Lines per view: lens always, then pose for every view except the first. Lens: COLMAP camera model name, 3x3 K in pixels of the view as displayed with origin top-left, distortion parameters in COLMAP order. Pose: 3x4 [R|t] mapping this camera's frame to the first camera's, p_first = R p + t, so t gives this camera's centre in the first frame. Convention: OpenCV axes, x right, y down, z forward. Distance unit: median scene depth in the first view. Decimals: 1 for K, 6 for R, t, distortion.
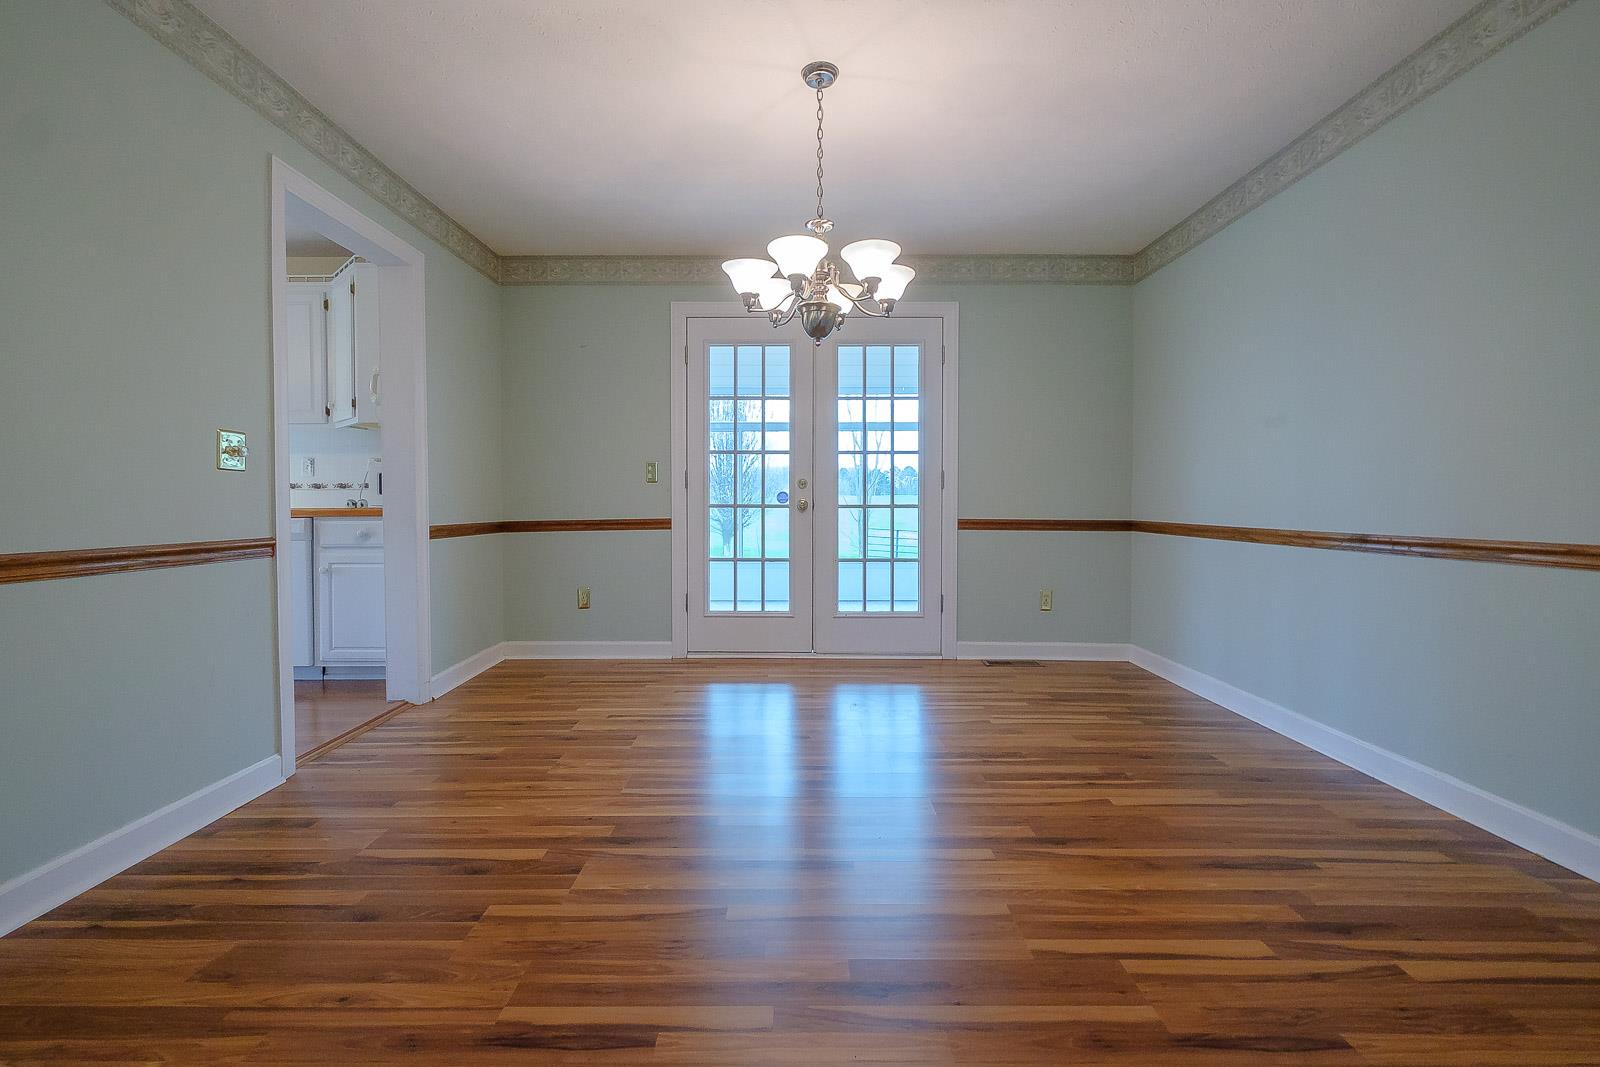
lens RADIAL K [[700.8, 0, 794.1], [0, 700.8, 514.0], [0, 0, 1]] dist [-0.001534, -0.000258]
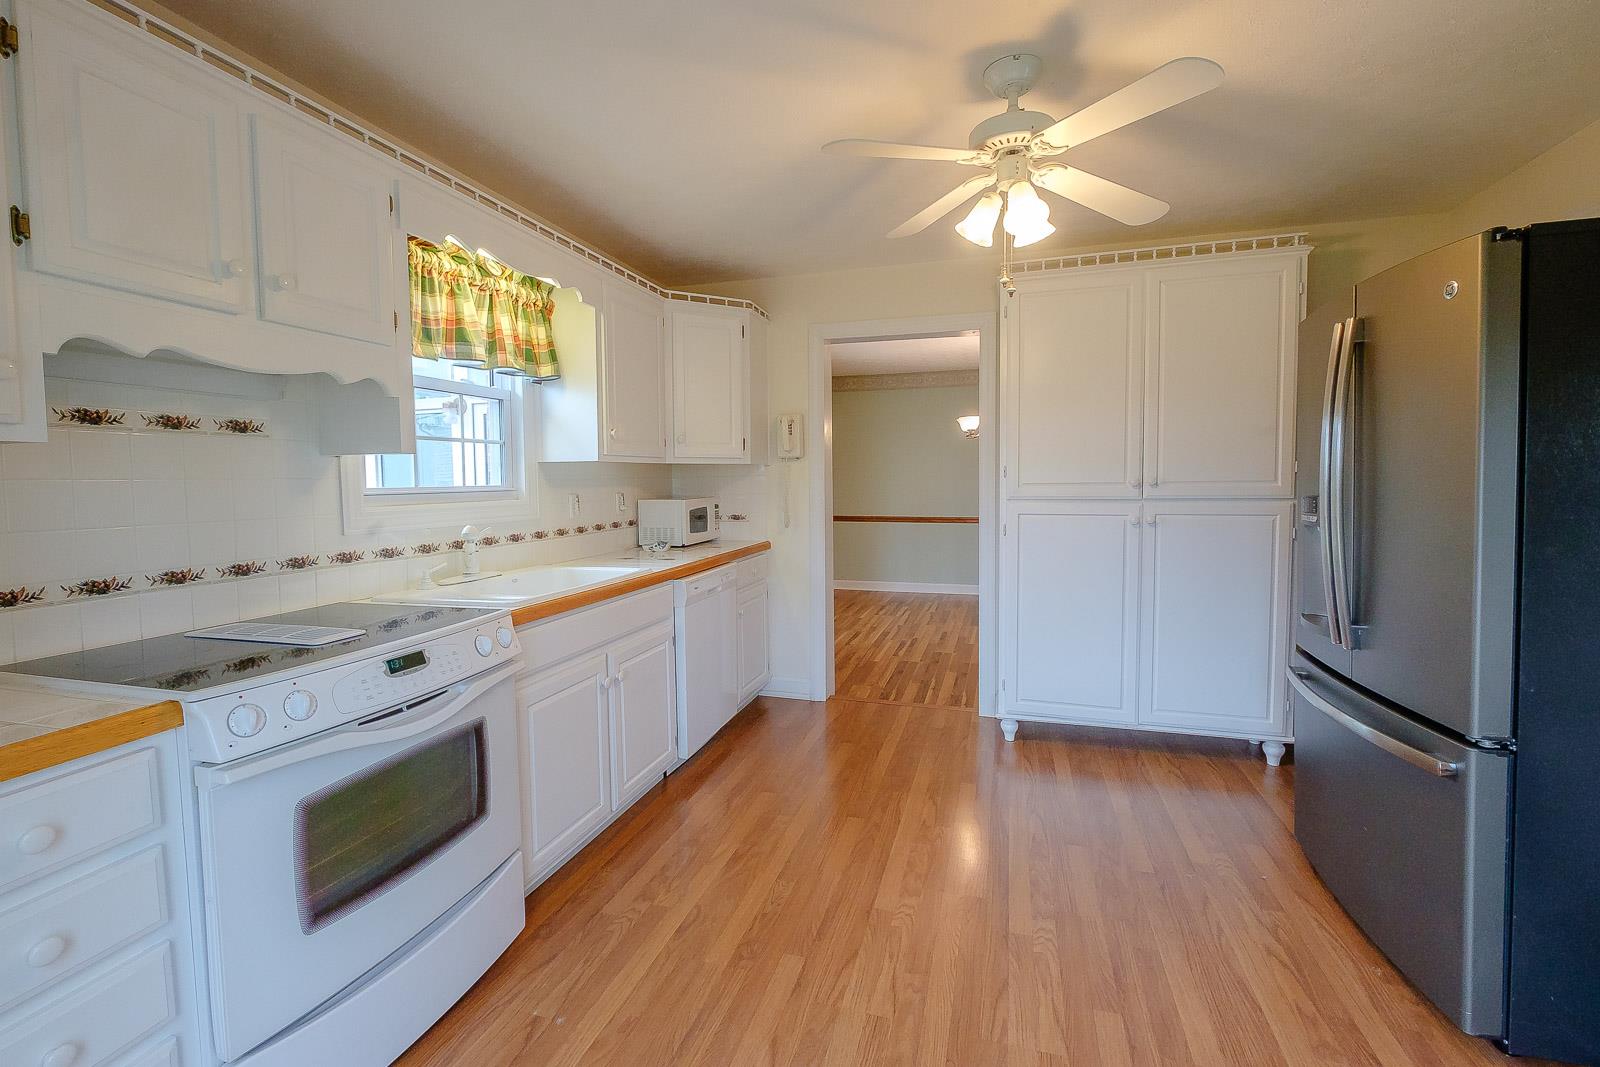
lens RADIAL K [[700.8, 0, 794.1], [0, 700.8, 514.0], [0, 0, 1]] dist [-0.001534, -0.000258]
pose [[0.289031, -0.051233, 0.955948, -1.466374], [0.025089, 0.998629, 0.045935, -0.092488], [-0.956991, 0.010707, 0.289920, 0.579955]]
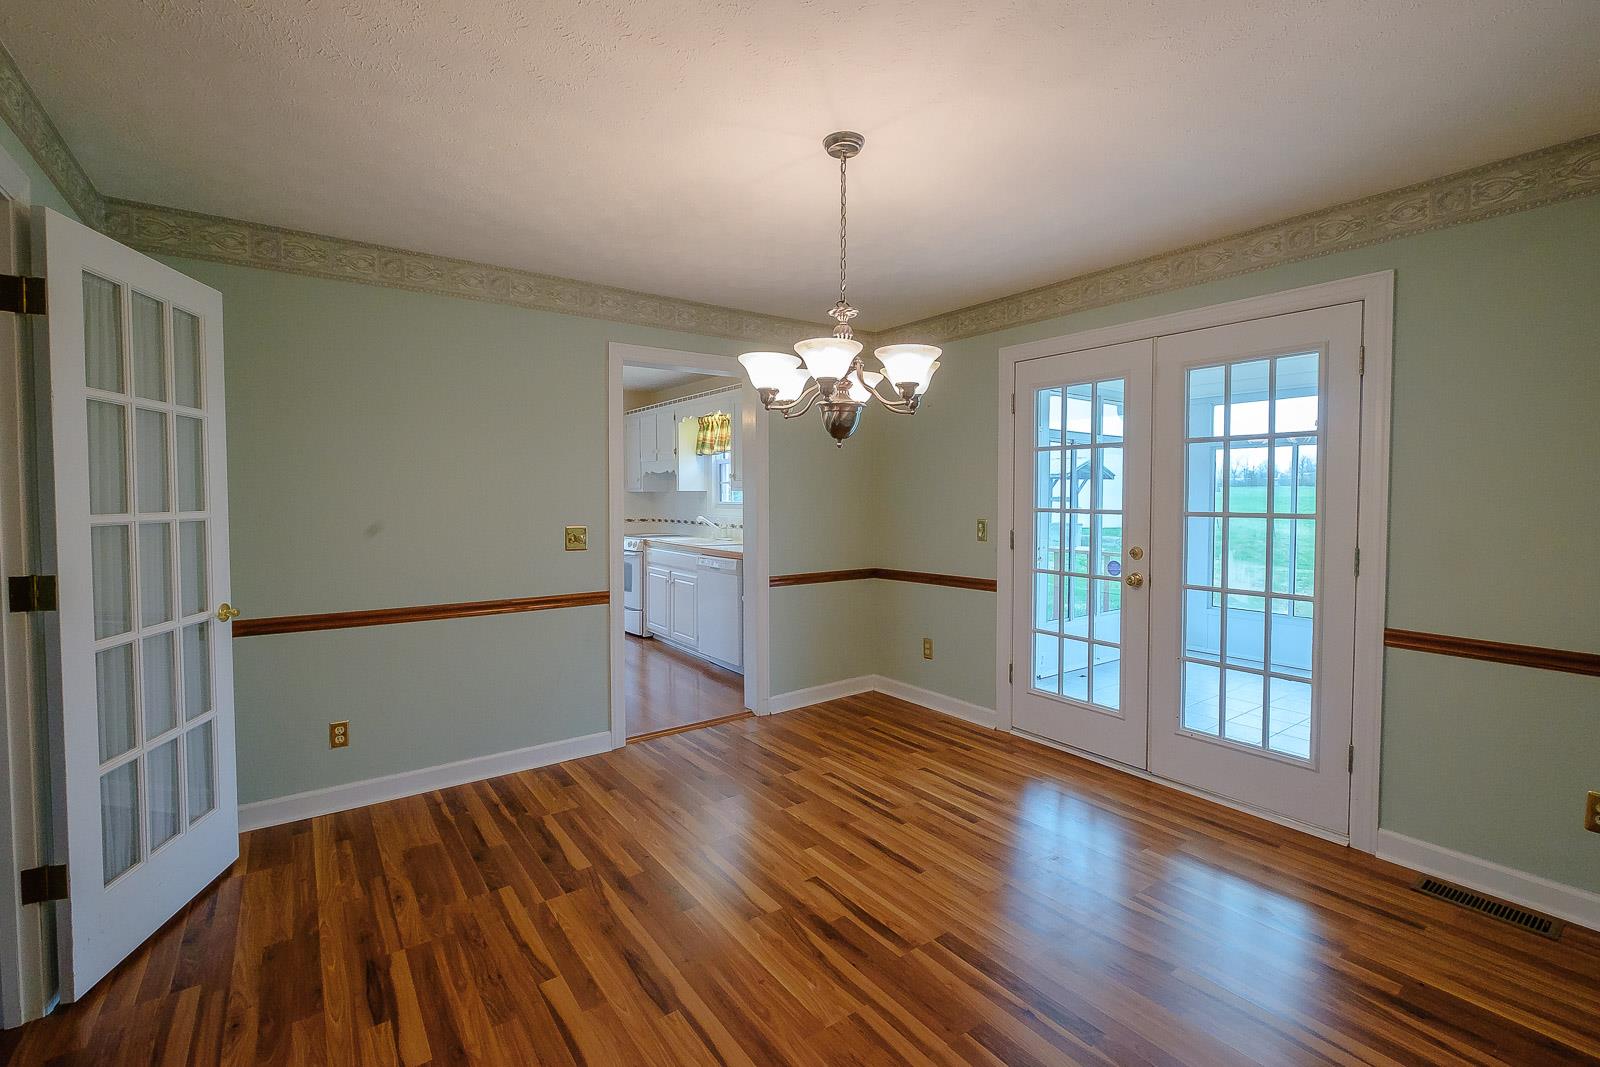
lens RADIAL K [[691.2, 0, 808.0], [0, 691.2, 518.8], [0, 0, 1]] dist [-0.002919, -0.000231]
pose [[0.604354, 0.029312, -0.796177, 0.430923], [-0.015031, 0.999565, 0.025390, -0.101490], [0.796574, -0.003377, 0.604531, 0.255240]]
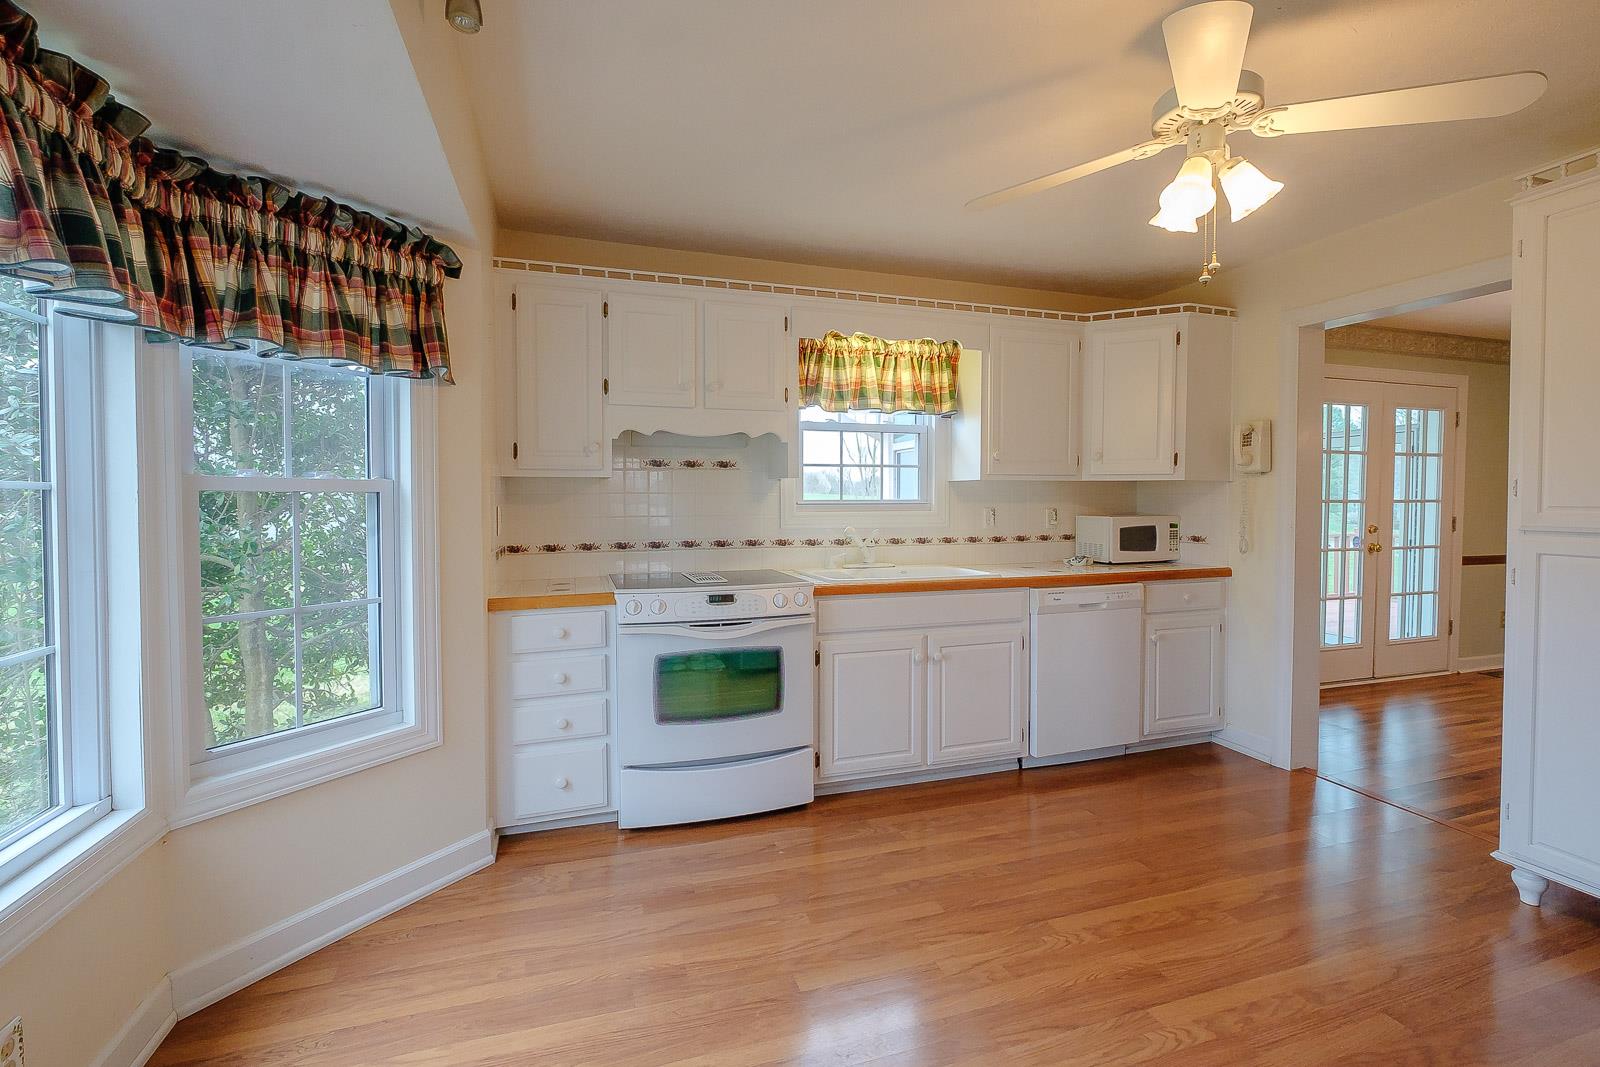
lens RADIAL K [[700.8, 0, 794.1], [0, 700.8, 514.0], [0, 0, 1]] dist [-0.001534, -0.000258]
pose [[0.949760, -0.006631, 0.312910, -1.305904], [0.004452, 0.999961, 0.007679, -0.084758], [-0.312948, -0.005900, 0.949752, 0.233495]]
